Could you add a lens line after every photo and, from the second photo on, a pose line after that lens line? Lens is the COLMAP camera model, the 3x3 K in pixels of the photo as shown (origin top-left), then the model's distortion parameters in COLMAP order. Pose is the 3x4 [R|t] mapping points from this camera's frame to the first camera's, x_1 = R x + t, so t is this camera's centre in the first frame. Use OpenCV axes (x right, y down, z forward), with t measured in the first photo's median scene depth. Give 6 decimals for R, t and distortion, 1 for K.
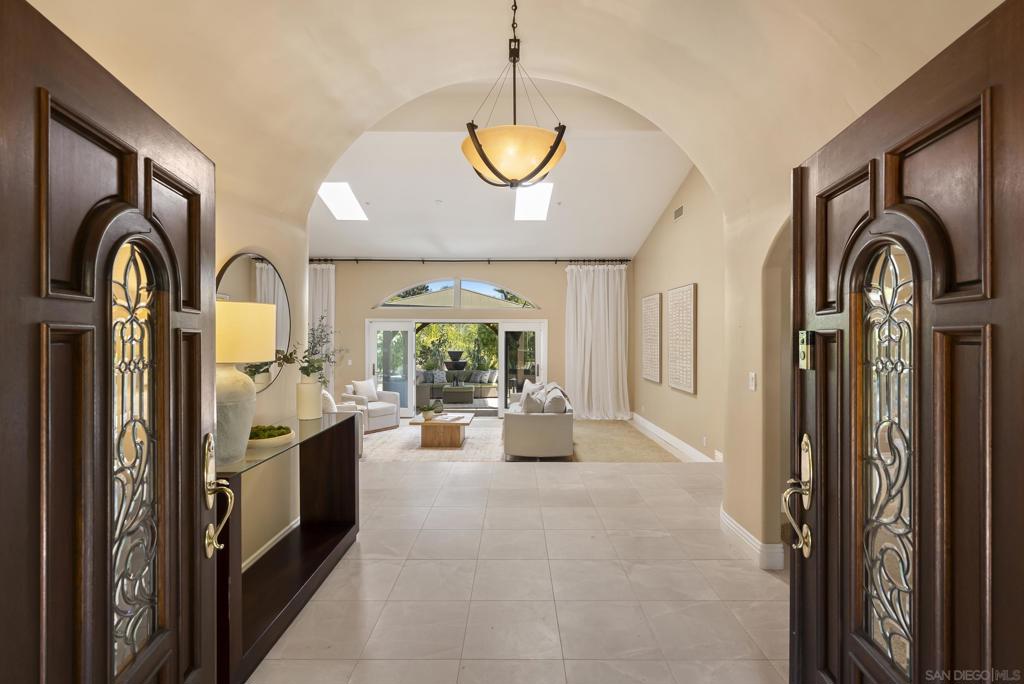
lens RADIAL K [[467.2, 0, 517.5], [0, 467.2, 337.9], [0, 0, 1]] dist [-0.009488, 0.002501]
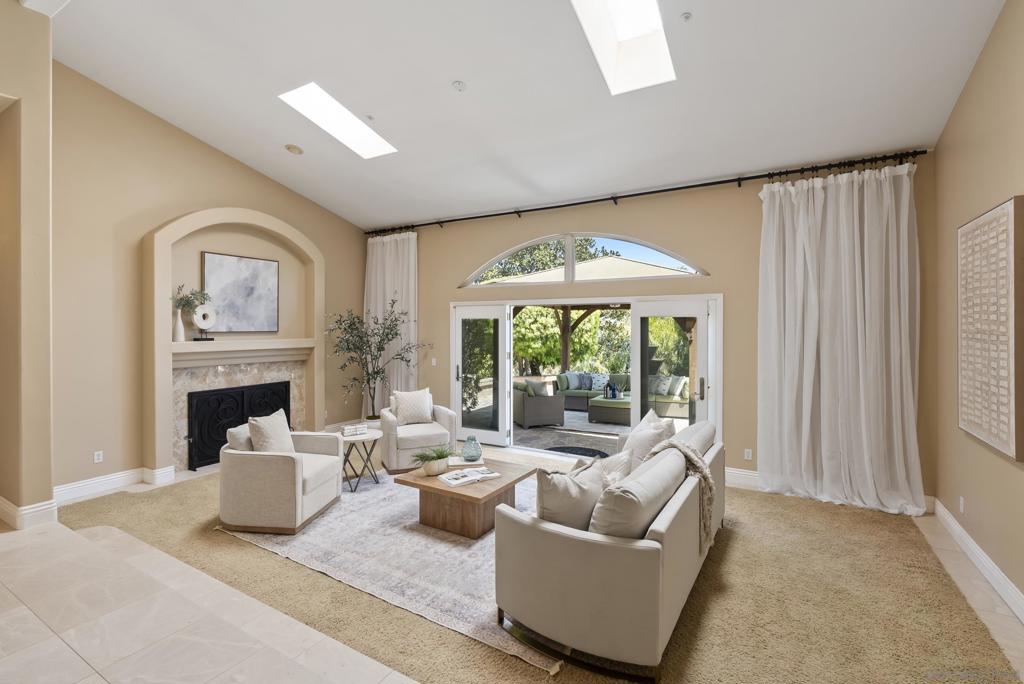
lens RADIAL K [[467.2, 0, 517.7], [0, 467.2, 328.9], [0, 0, 1]] dist [-0.009488, 0.002501]
pose [[0.860144, 0.000058, -0.510051, 0.135175], [0.000379, 1.000000, 0.000754, -0.000730], [0.510051, -0.000842, 0.860144, 0.430940]]
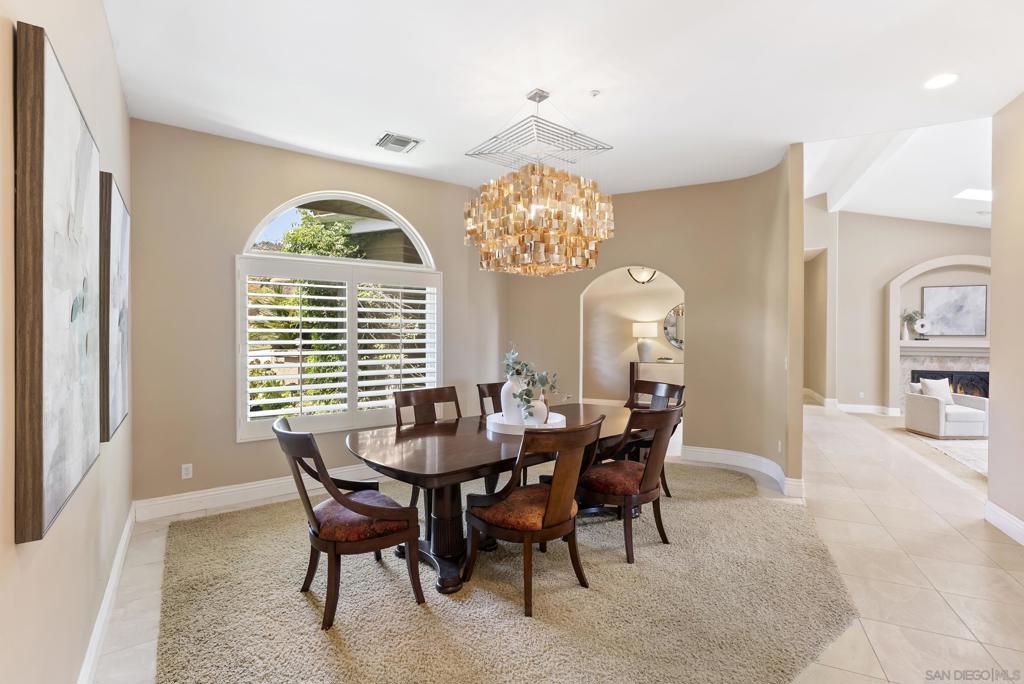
lens RADIAL K [[455.3, 0, 515.7], [0, 455.3, 336.7], [0, 0, 1]] dist [-0.002841, -0.000215]
pose [[-0.415736, 0.013353, -0.909387, 0.718548], [-0.003356, 0.999863, 0.016215, -0.005720], [0.909479, 0.009793, -0.415634, 0.352455]]
